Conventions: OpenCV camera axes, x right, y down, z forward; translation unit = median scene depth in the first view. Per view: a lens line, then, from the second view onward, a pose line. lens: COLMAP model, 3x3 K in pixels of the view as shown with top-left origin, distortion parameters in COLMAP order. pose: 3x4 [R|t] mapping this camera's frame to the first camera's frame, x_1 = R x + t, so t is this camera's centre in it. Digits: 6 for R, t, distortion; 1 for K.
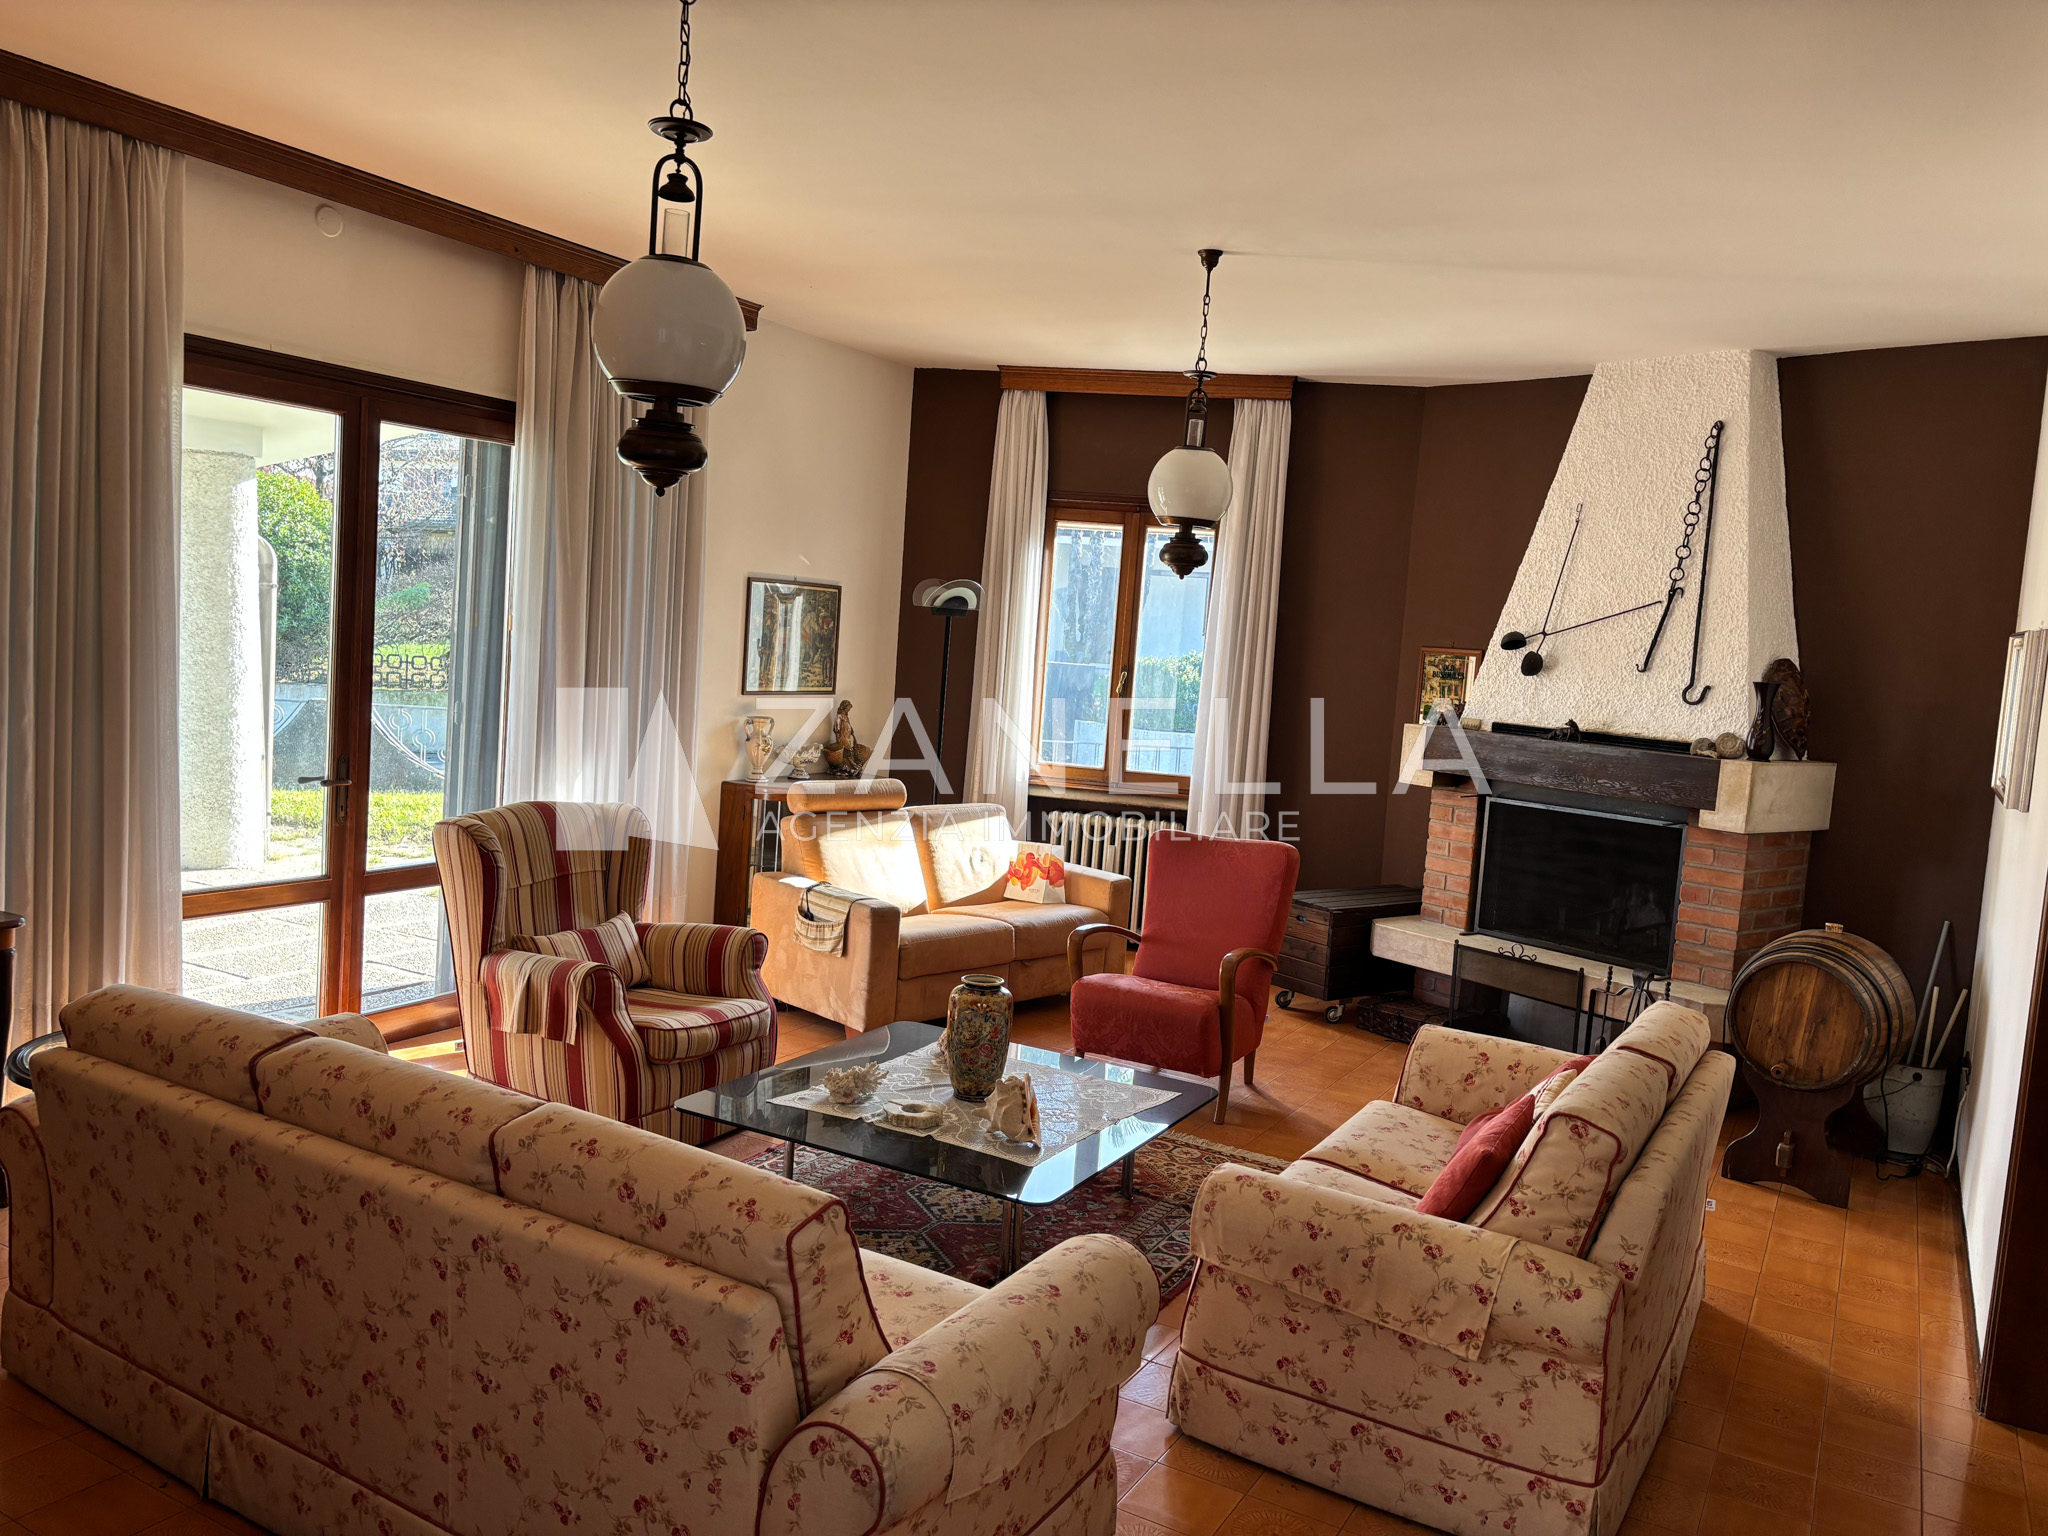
lens RADIAL K [[1533.9, 0, 1033.1], [0, 1533.9, 758.9], [0, 0, 1]] dist [0.034026, -0.032732]
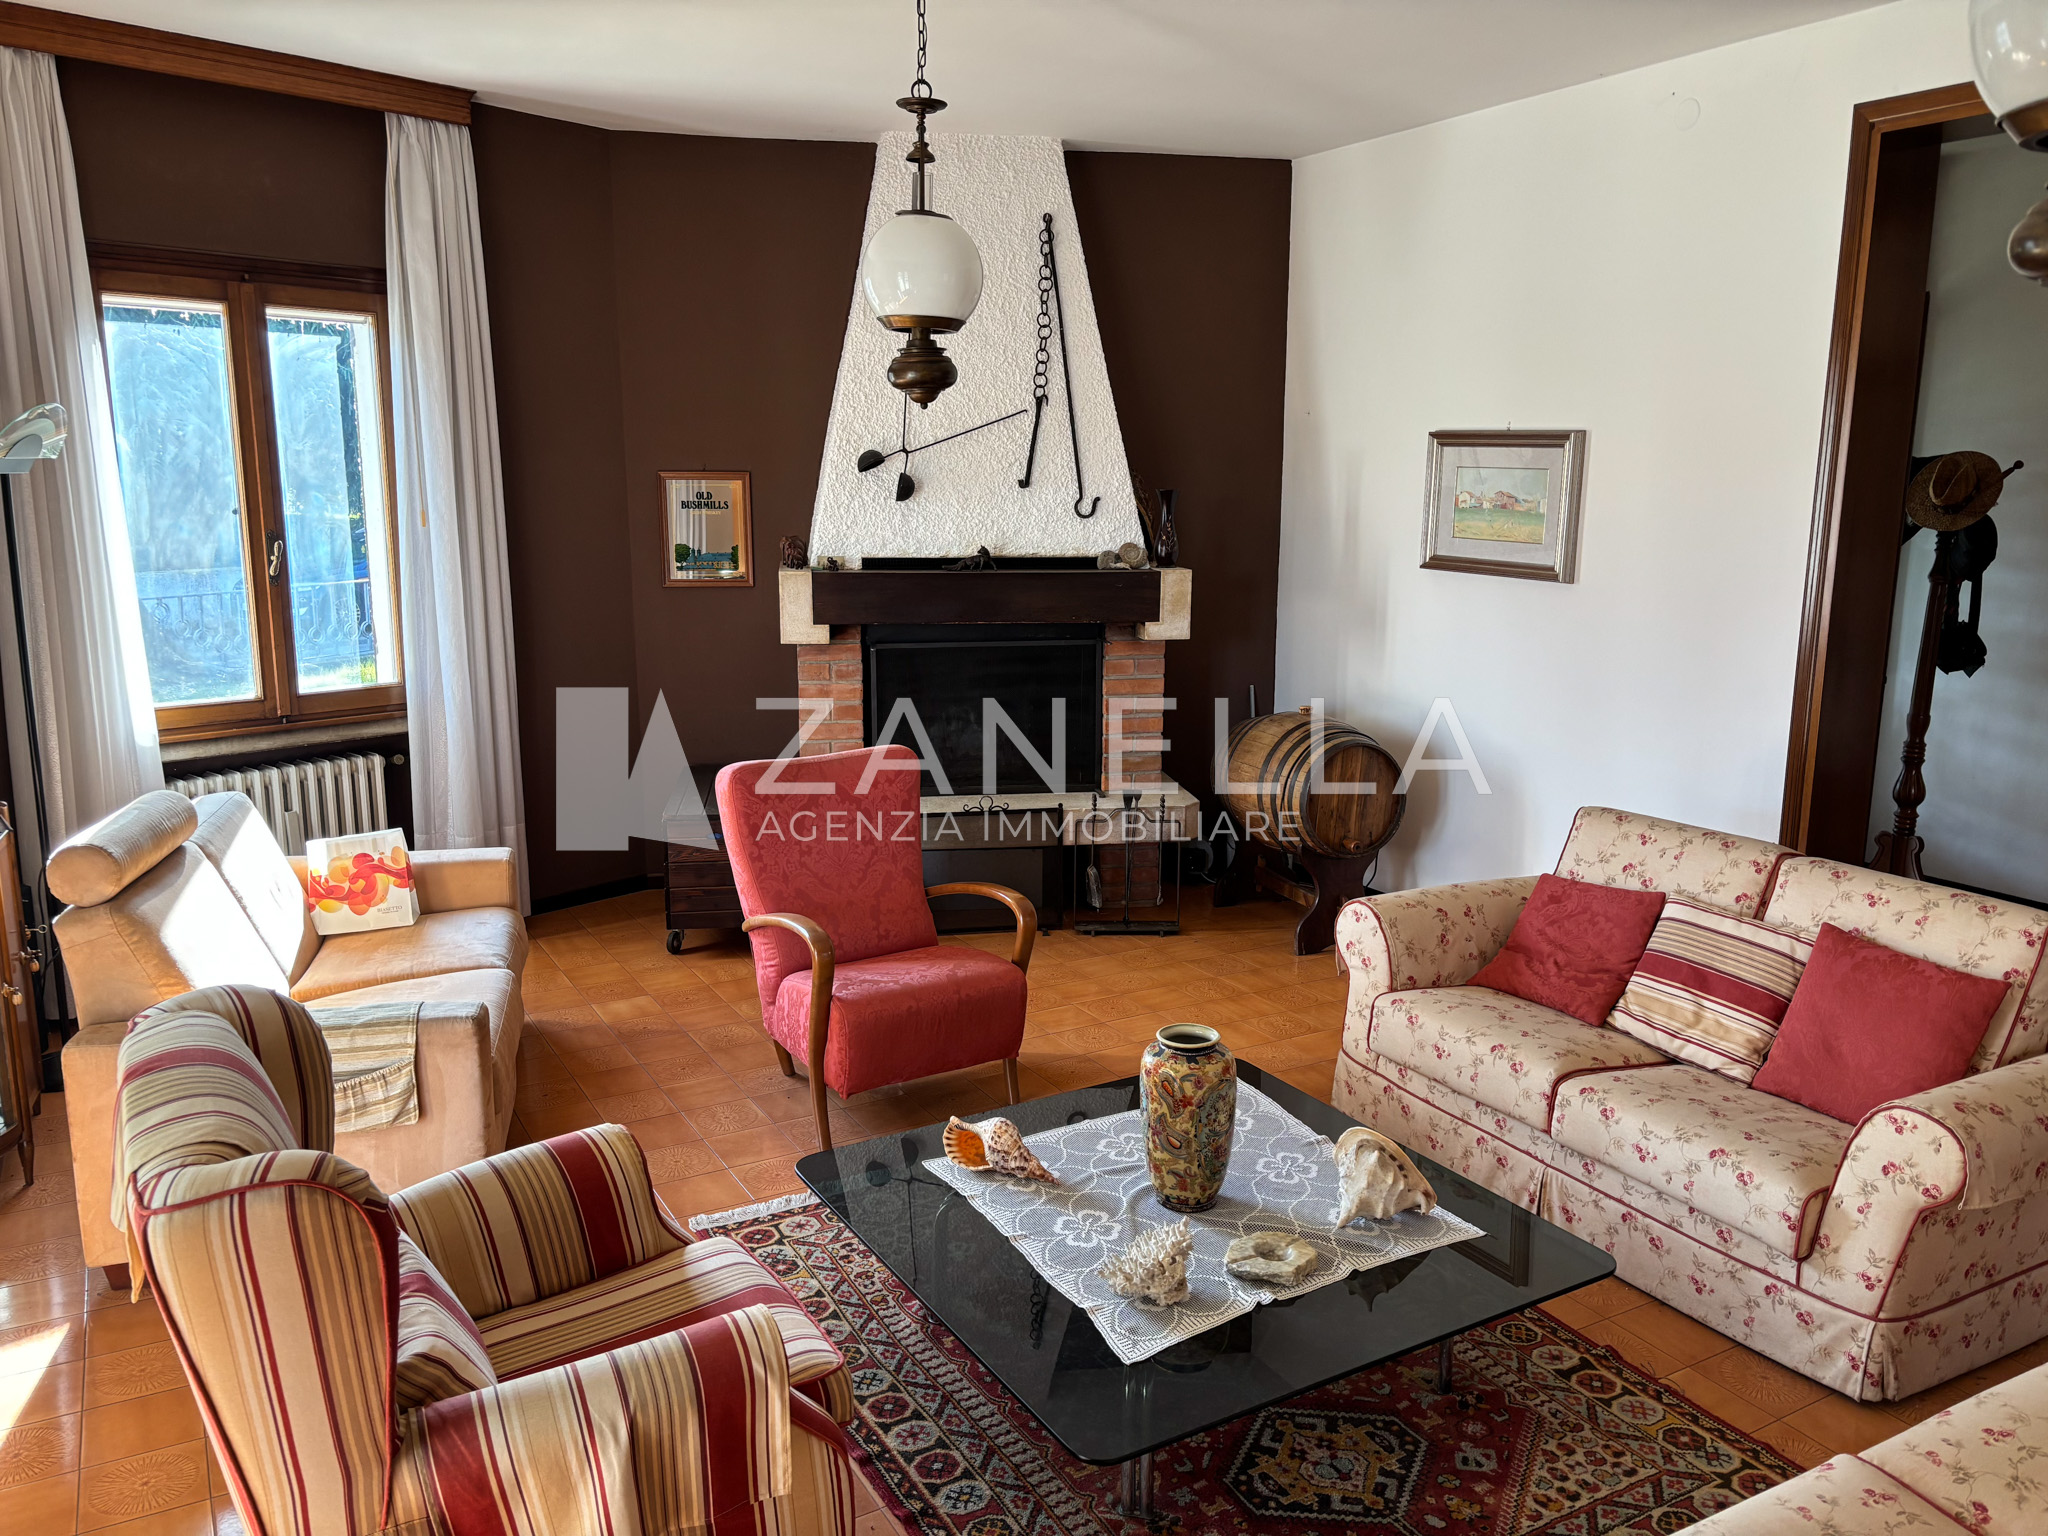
lens RADIAL K [[1533.9, 0, 1042.6], [0, 1533.9, 768.1], [0, 0, 1]] dist [0.034026, -0.032732]
pose [[0.506048, -0.231763, 0.830783, -0.429400], [0.103768, 0.972585, 0.208114, -0.084778], [-0.856240, -0.019107, 0.516224, 0.504364]]
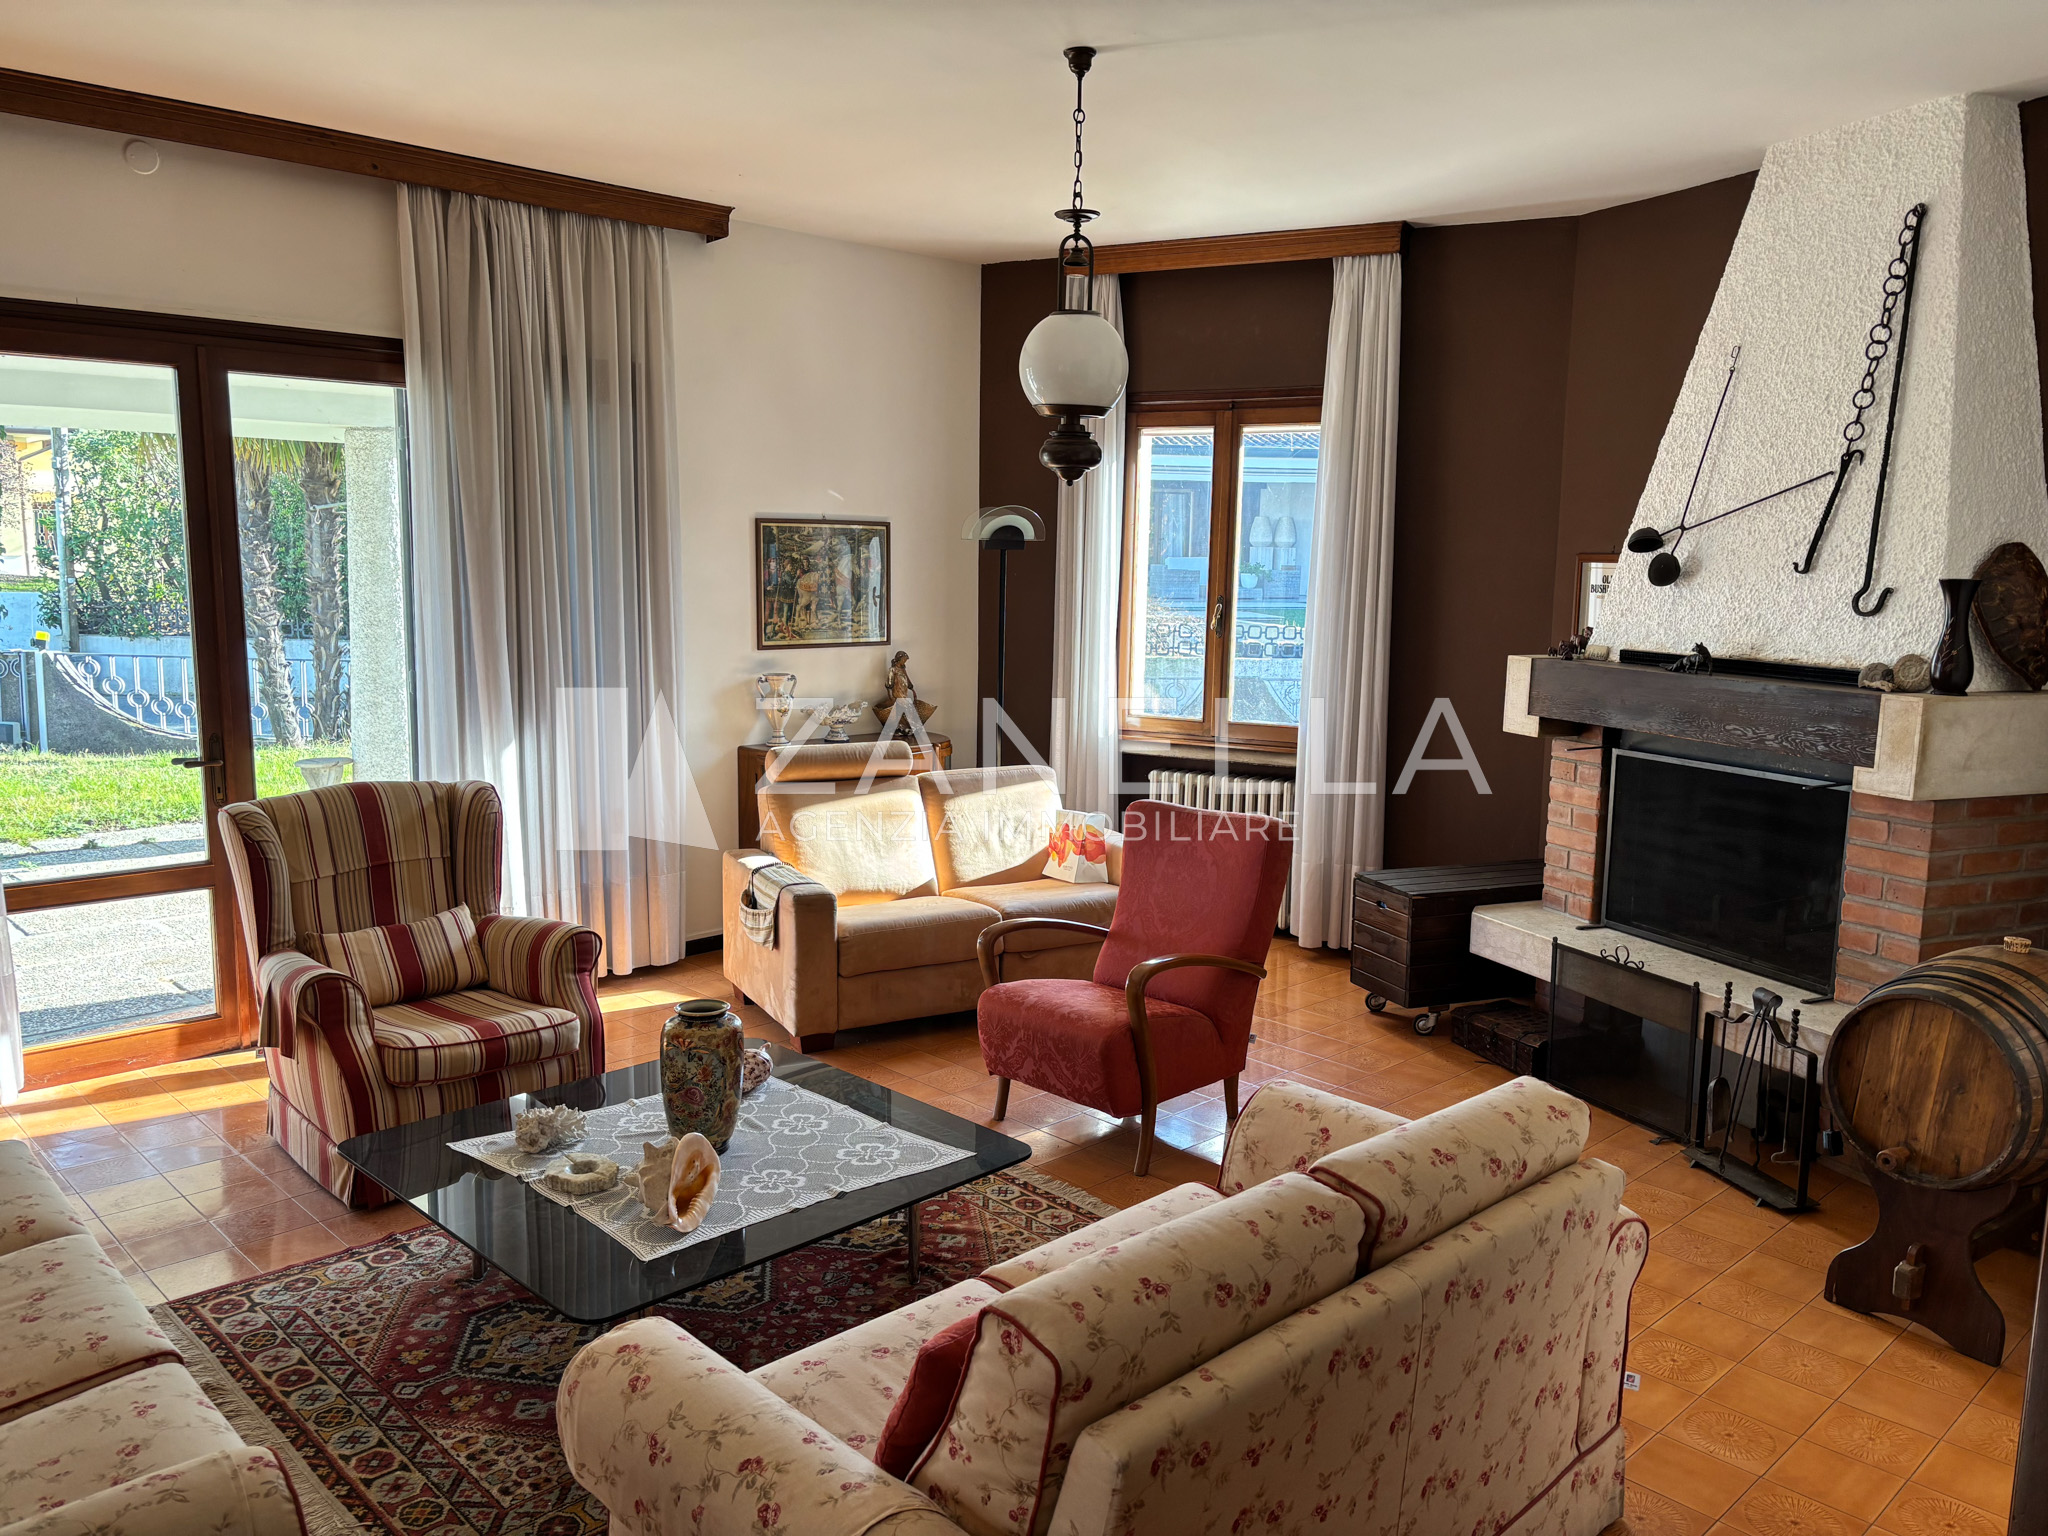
lens RADIAL K [[1533.9, 0, 1032.4], [0, 1533.9, 776.1], [0, 0, 1]] dist [0.034026, -0.032732]
pose [[0.957493, -0.013910, -0.288121, 0.259818], [0.028196, 0.998567, 0.045494, -0.004925], [0.287075, -0.051684, 0.956513, 0.206225]]
